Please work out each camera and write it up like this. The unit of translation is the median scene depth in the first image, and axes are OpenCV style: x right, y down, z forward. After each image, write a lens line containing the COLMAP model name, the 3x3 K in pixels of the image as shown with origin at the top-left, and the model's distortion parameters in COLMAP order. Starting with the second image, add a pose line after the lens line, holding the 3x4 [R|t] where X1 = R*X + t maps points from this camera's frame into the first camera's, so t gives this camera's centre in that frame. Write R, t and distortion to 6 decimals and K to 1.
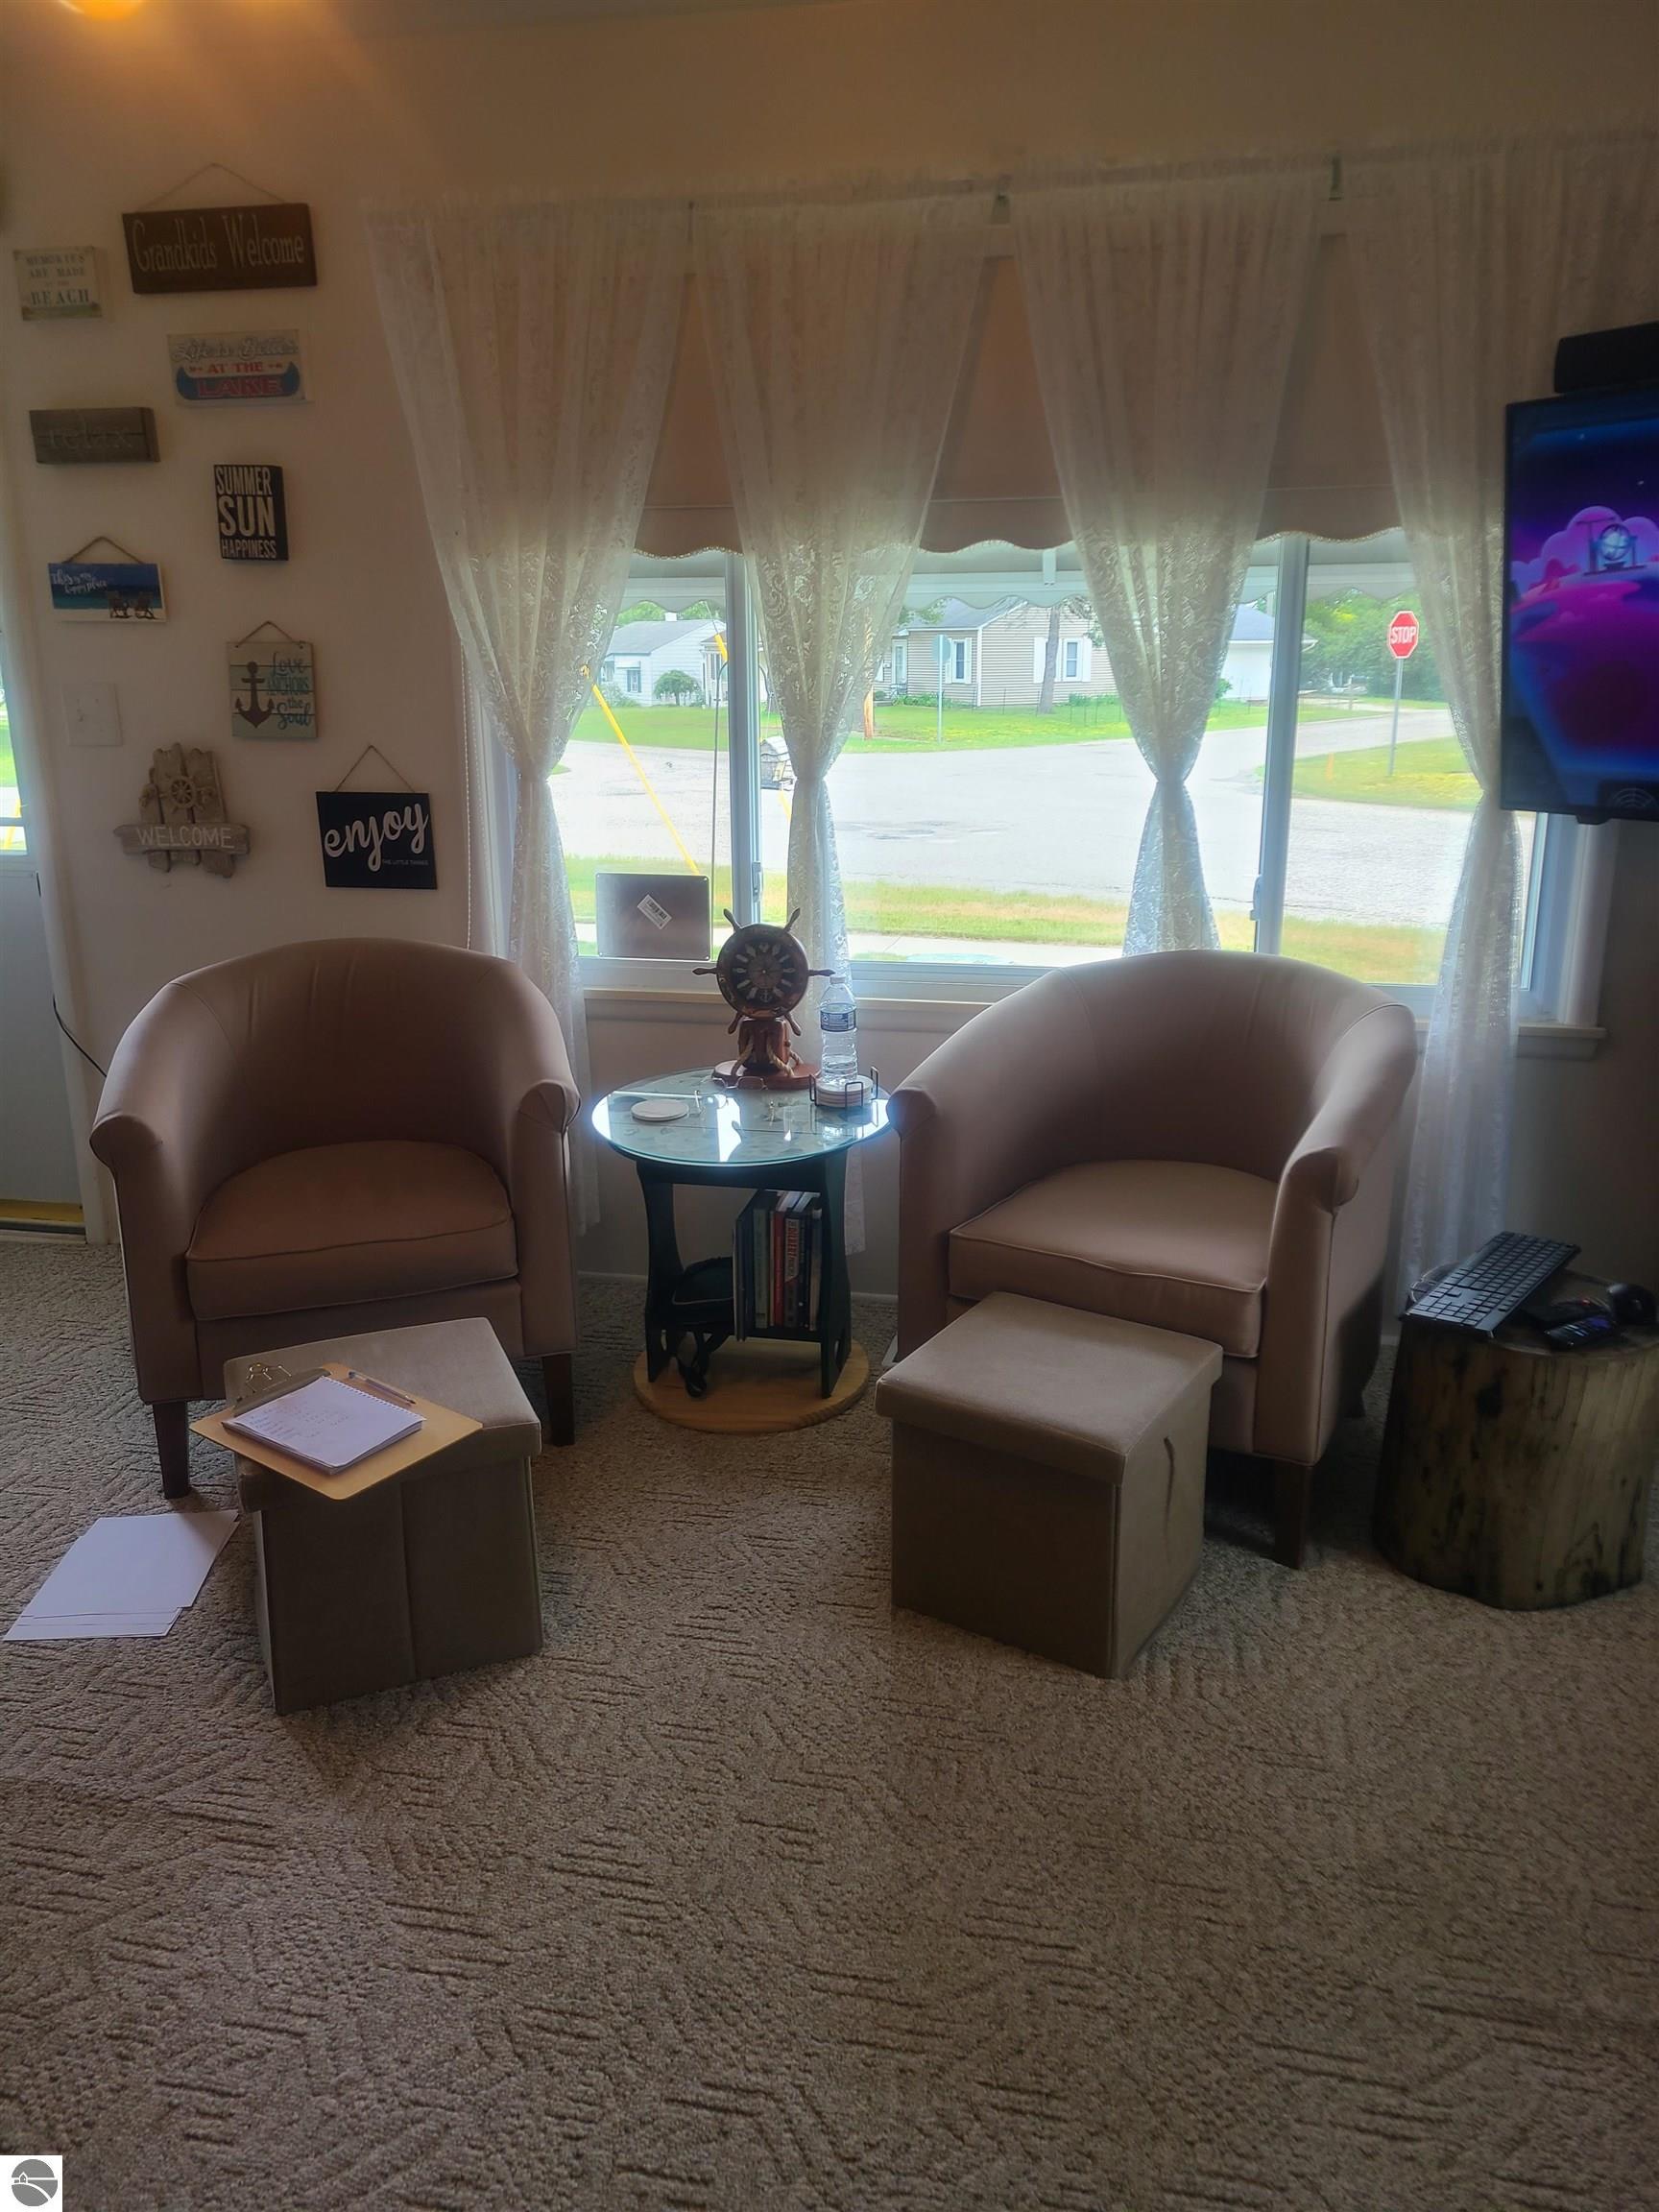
lens RADIAL K [[1675.0, 0, 857.4], [0, 1675.0, 1100.3], [0, 0, 1]] dist [0.058396, -0.033199]
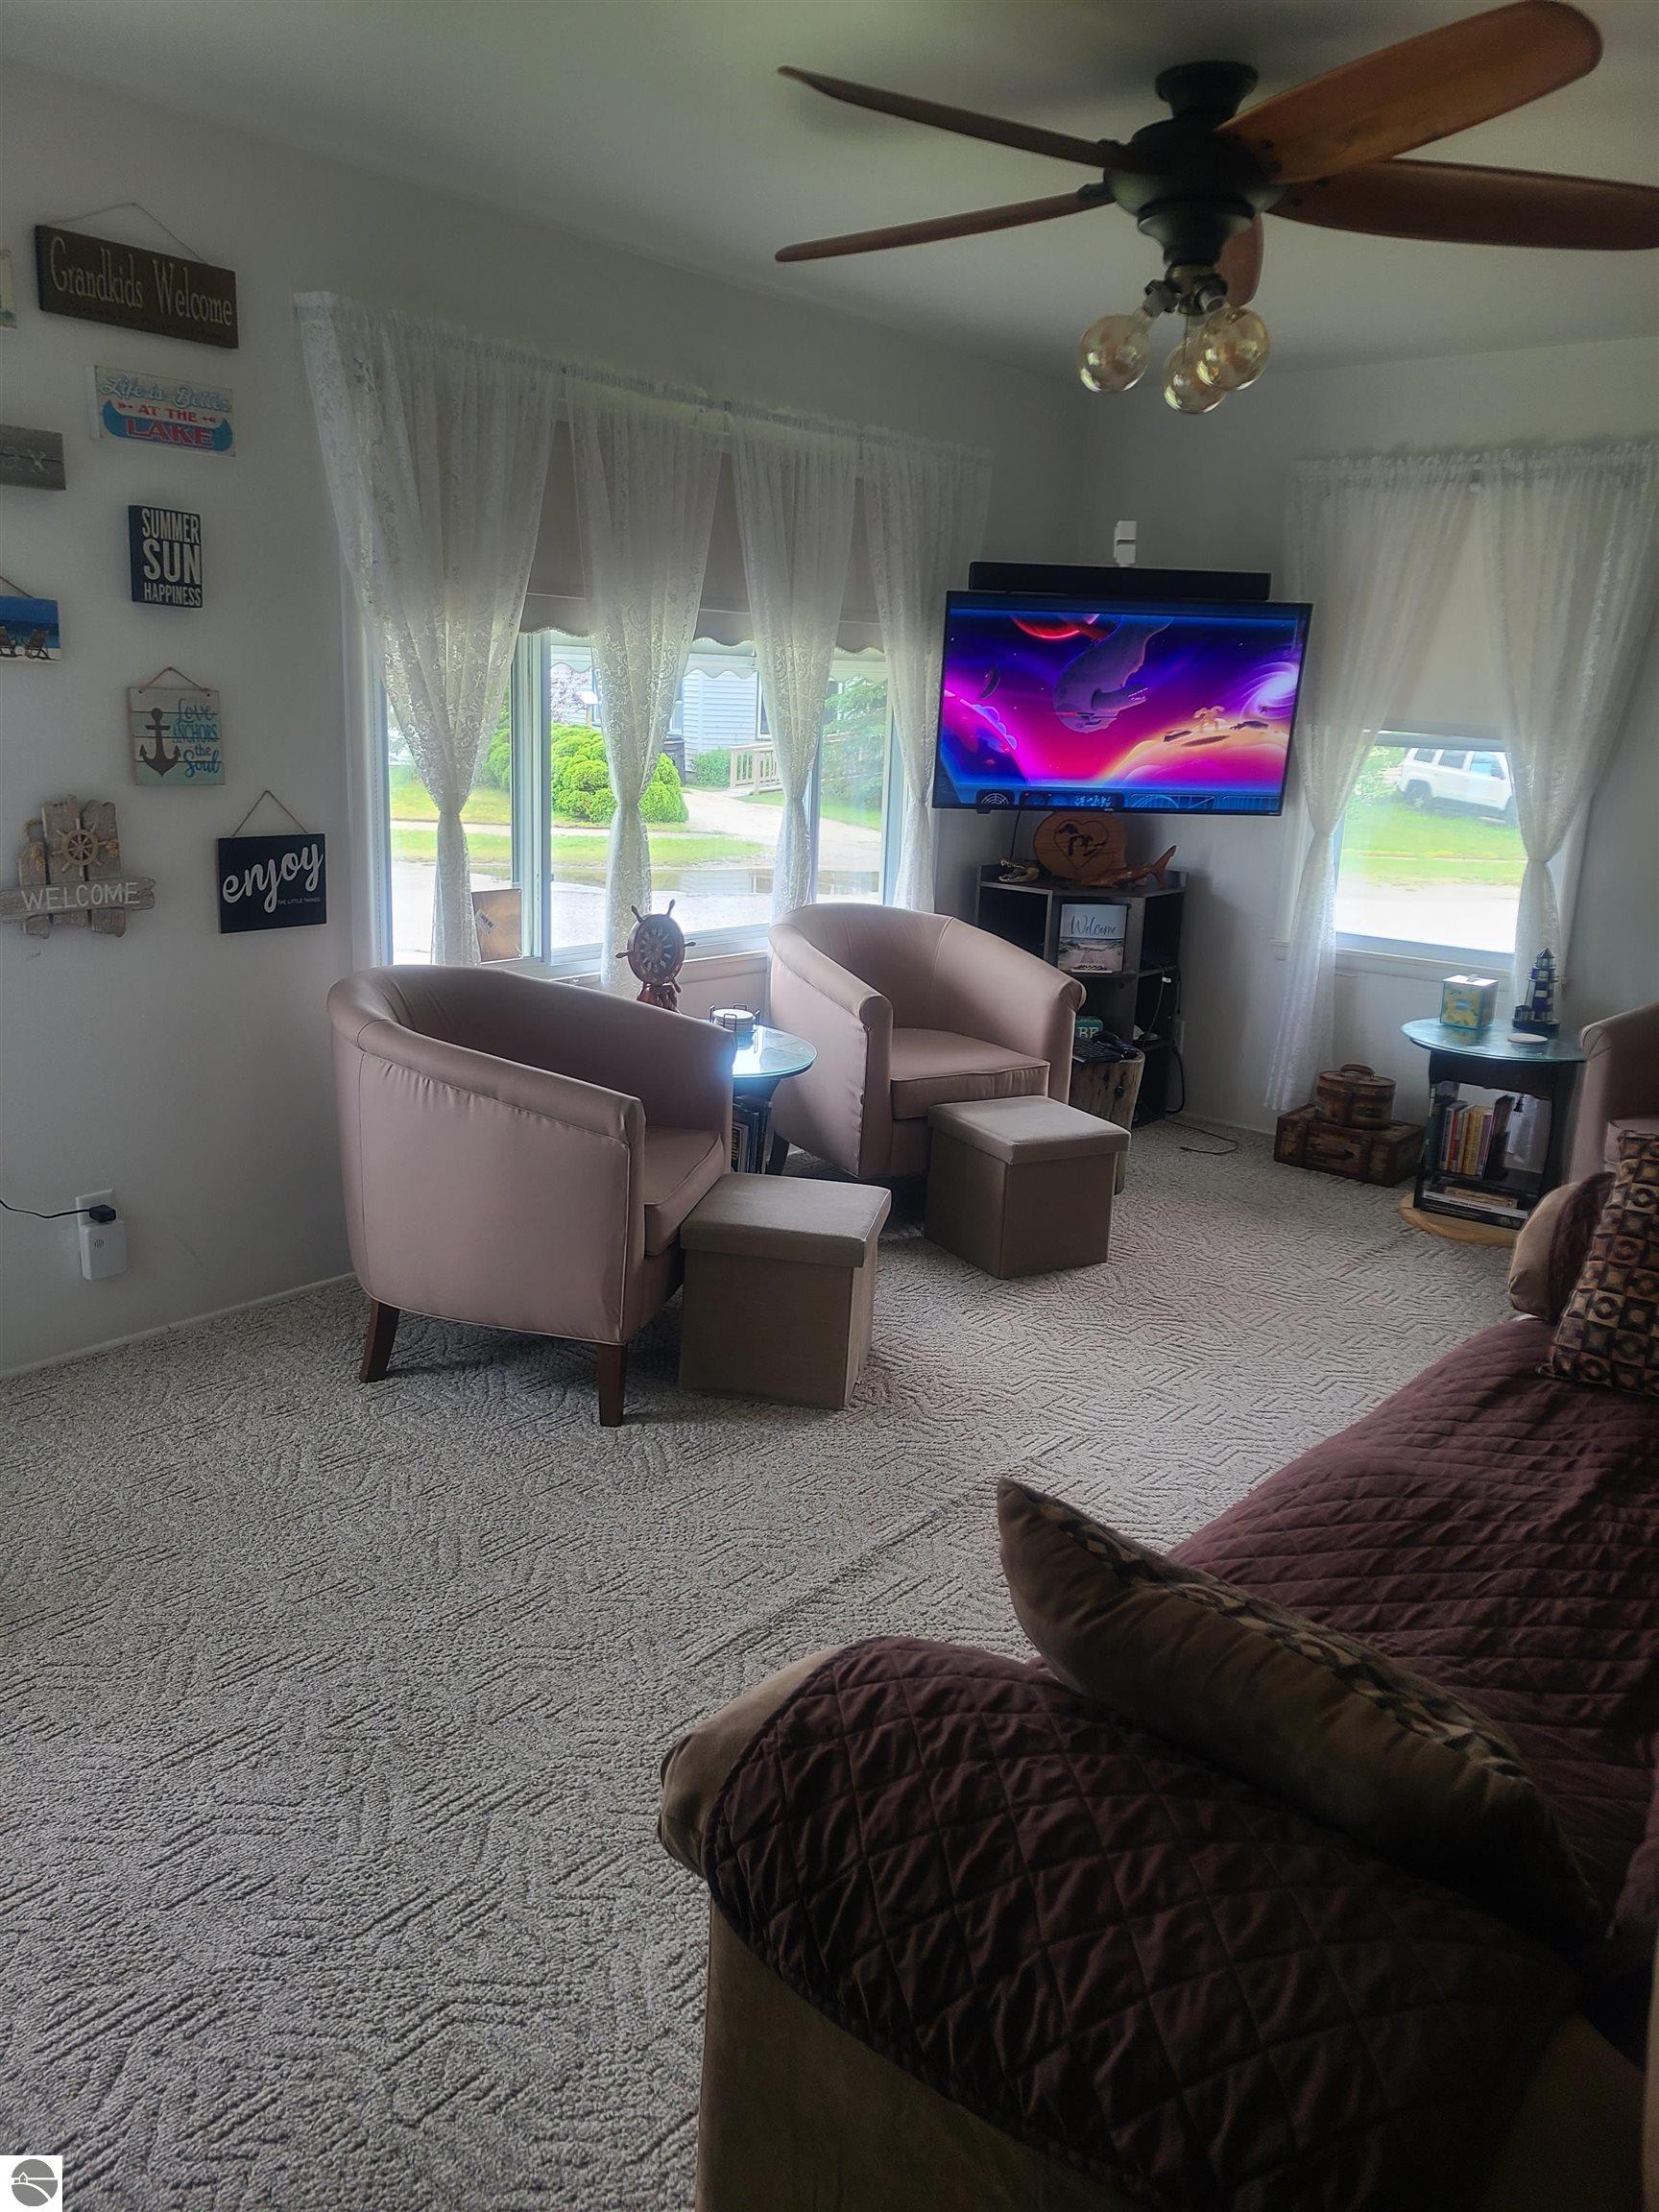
lens RADIAL K [[1698.2, 0, 855.7], [0, 1698.2, 1098.3], [0, 0, 1]] dist [0.063985, -0.036820]
pose [[0.432154, -0.190051, 0.881546, -1.094425], [0.194712, 0.974147, 0.114563, -0.077558], [-0.880528, 0.122139, 0.457987, 0.228643]]
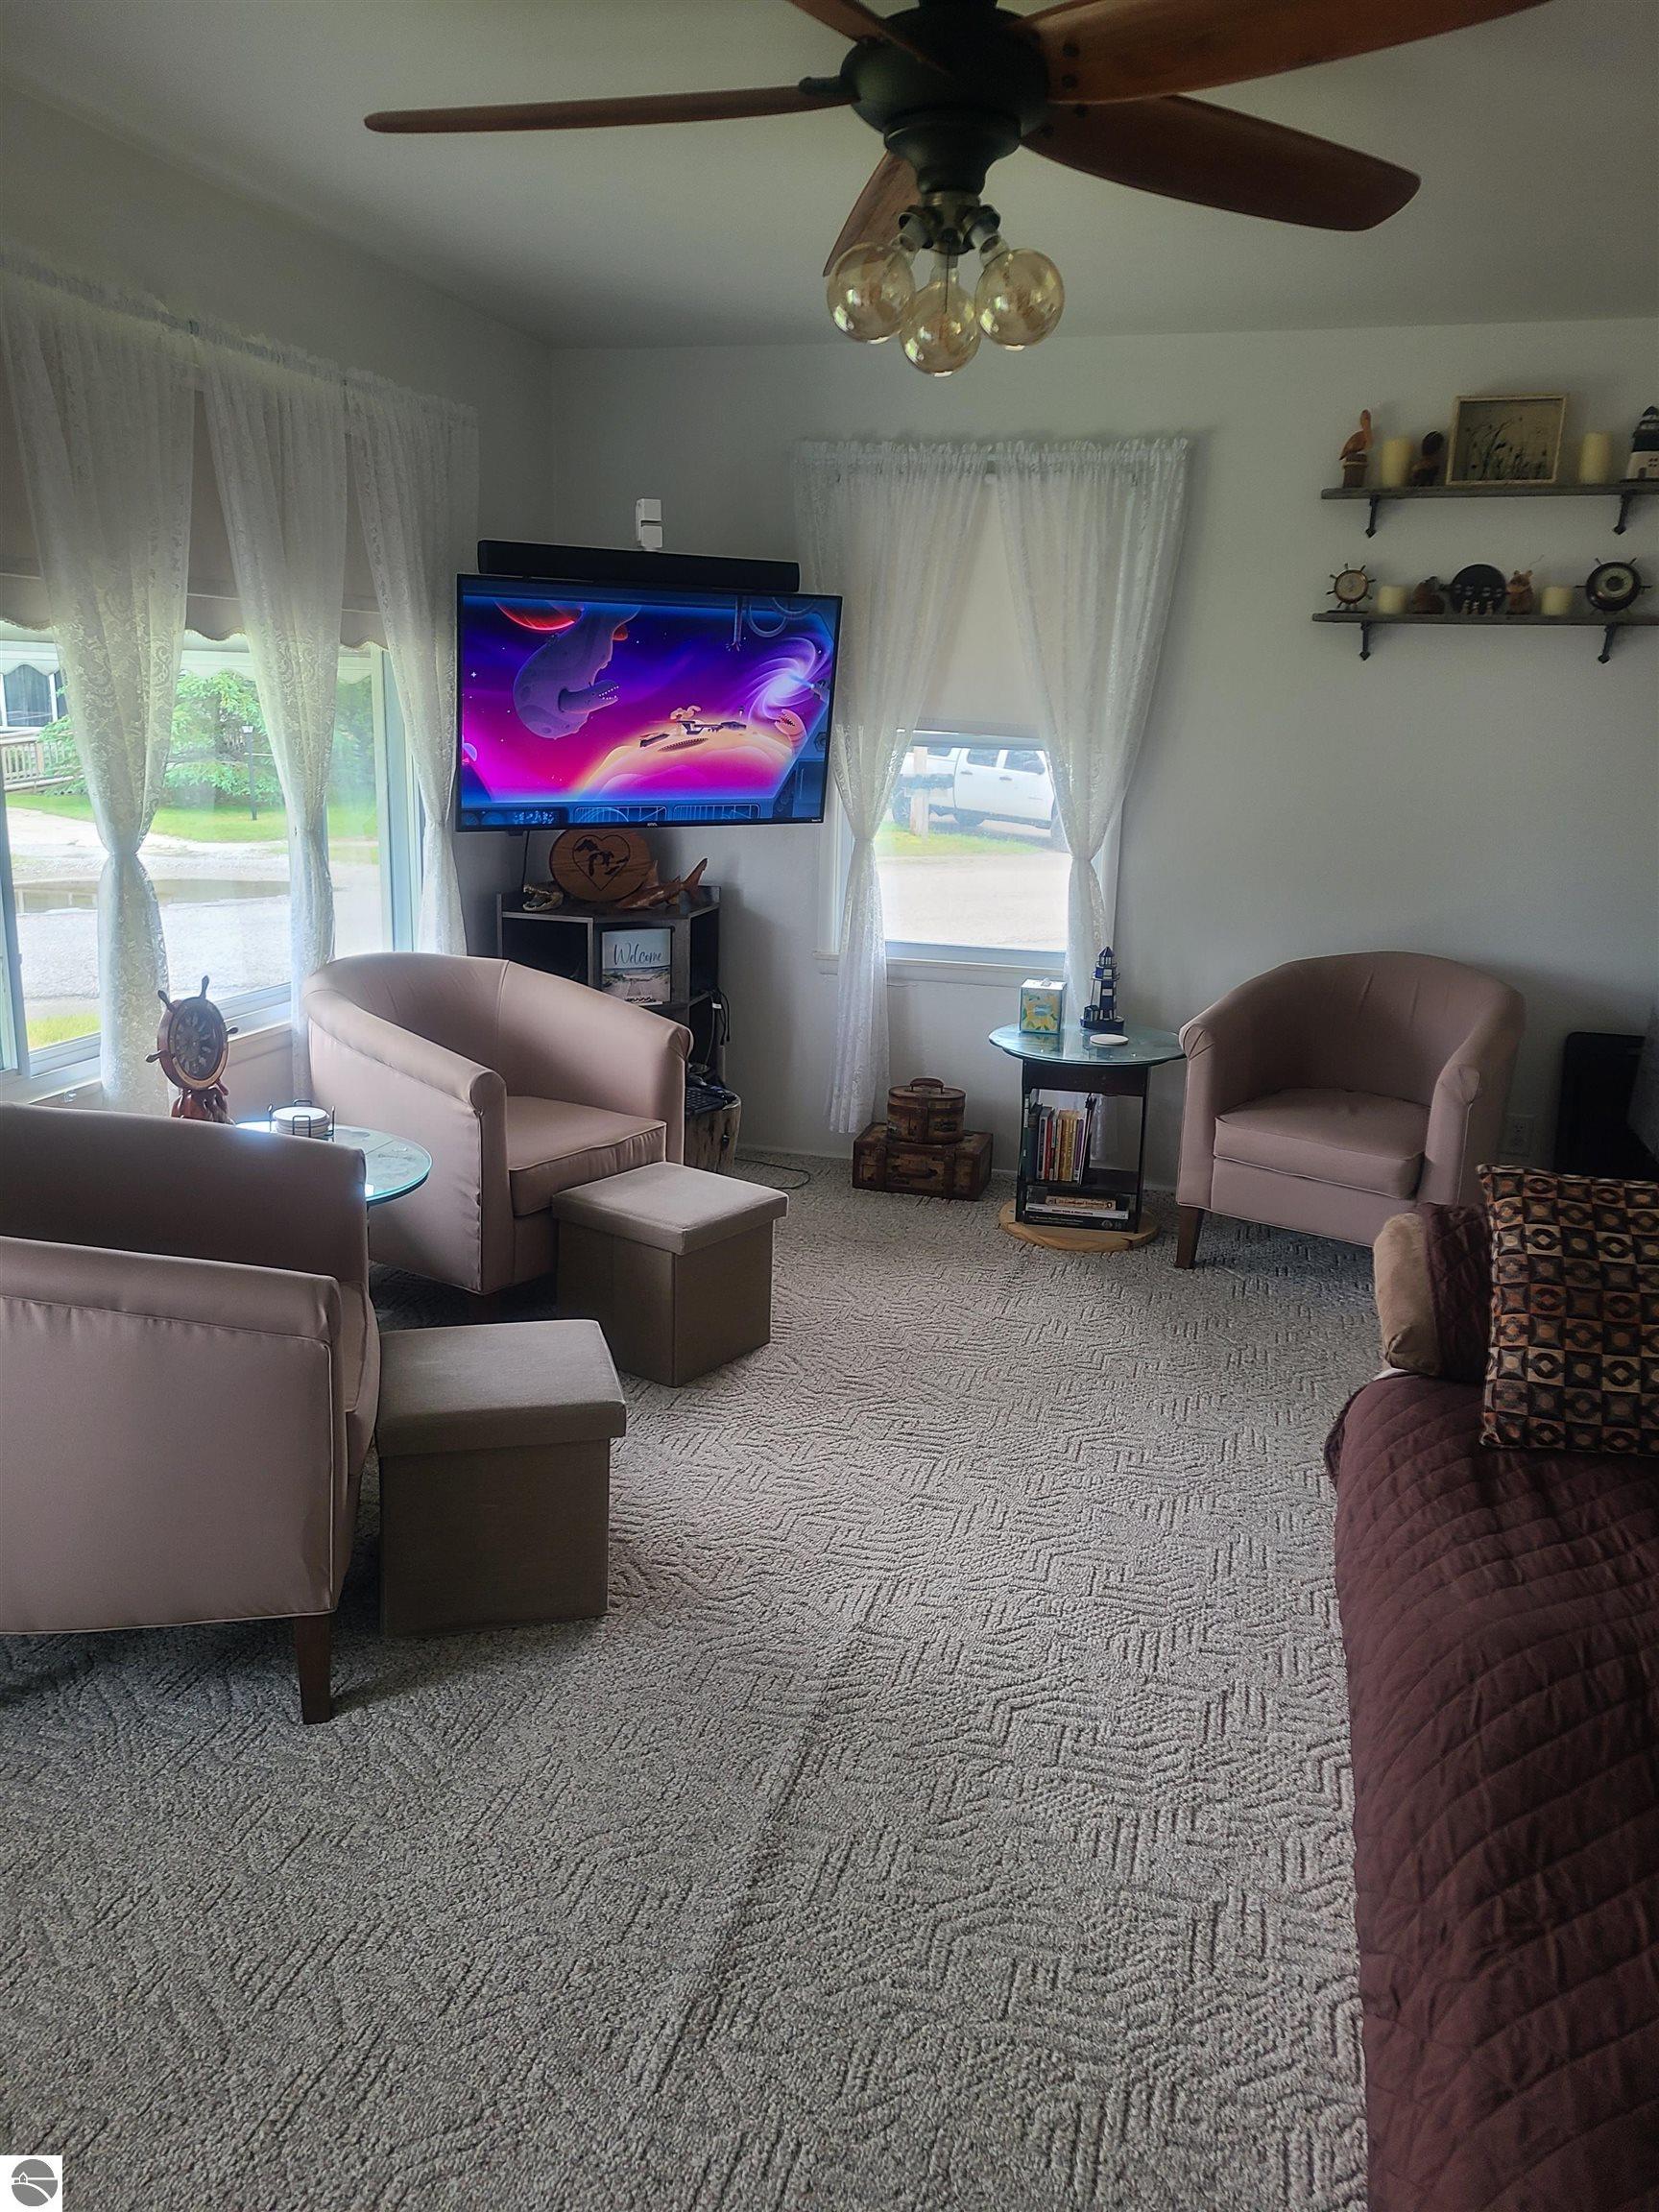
lens RADIAL K [[1675.0, 0, 857.4], [0, 1675.0, 1100.3], [0, 0, 1]] dist [0.058396, -0.033199]
pose [[0.008264, -0.230171, 0.973115, -0.957465], [0.234495, 0.946459, 0.221875, -0.160285], [-0.972082, 0.226357, 0.061796, 0.501716]]
